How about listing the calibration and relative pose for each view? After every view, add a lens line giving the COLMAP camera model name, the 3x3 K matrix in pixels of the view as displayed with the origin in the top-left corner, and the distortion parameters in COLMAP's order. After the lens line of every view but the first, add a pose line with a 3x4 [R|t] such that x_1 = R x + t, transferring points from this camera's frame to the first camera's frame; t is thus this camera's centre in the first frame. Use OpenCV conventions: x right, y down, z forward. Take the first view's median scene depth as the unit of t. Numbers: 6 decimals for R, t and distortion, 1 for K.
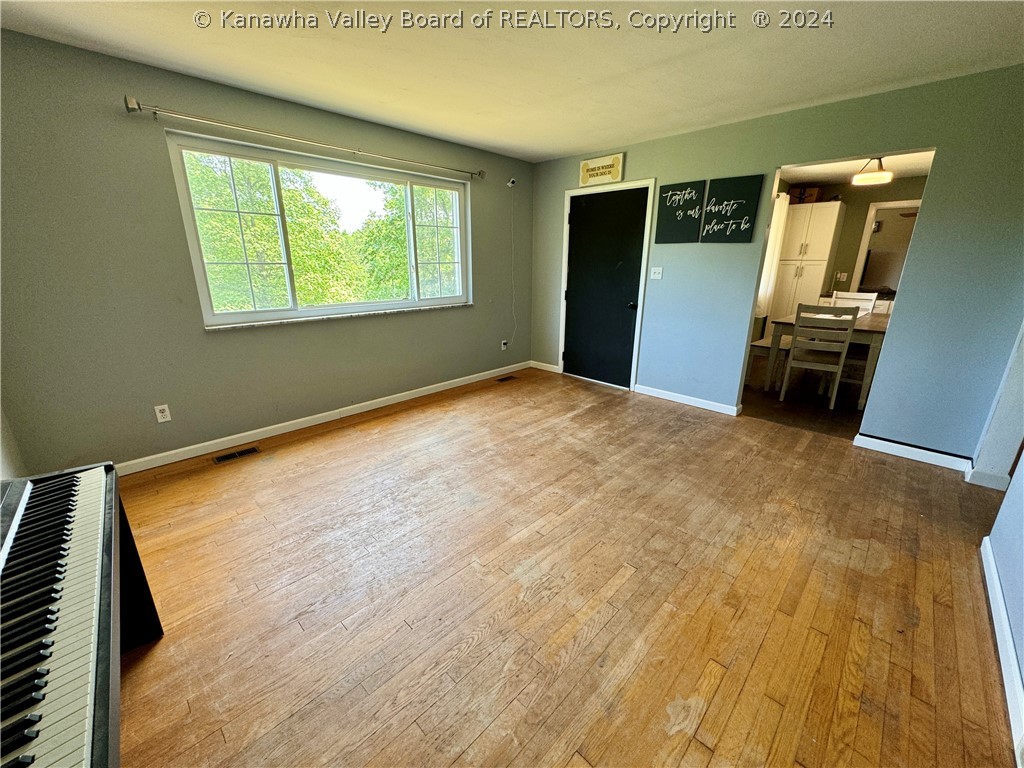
lens RADIAL K [[408.3, 0, 511.5], [0, 408.3, 384.2], [0, 0, 1]] dist [0.000882, -0.000045]
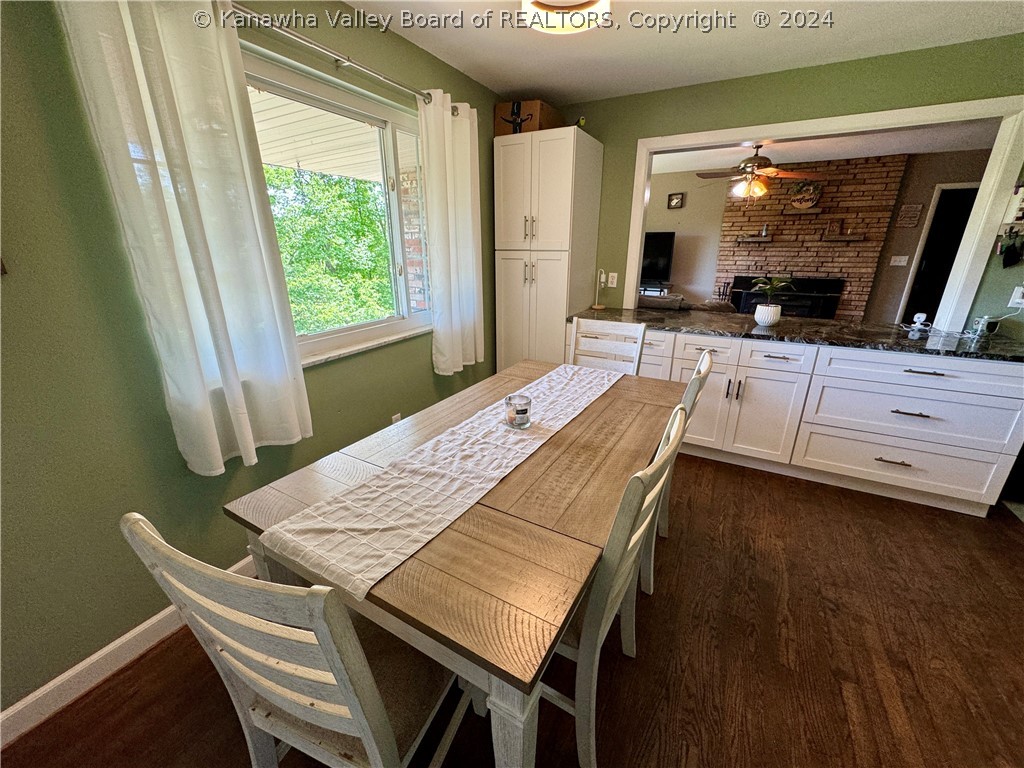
lens RADIAL K [[408.3, 0, 510.5], [0, 408.3, 385.7], [0, 0, 1]] dist [0.000882, -0.000045]
pose [[0.959095, -0.095455, 0.266505, 0.540434], [0.085359, 0.995133, 0.049238, -0.164859], [-0.269908, -0.024476, 0.962575, 0.520895]]
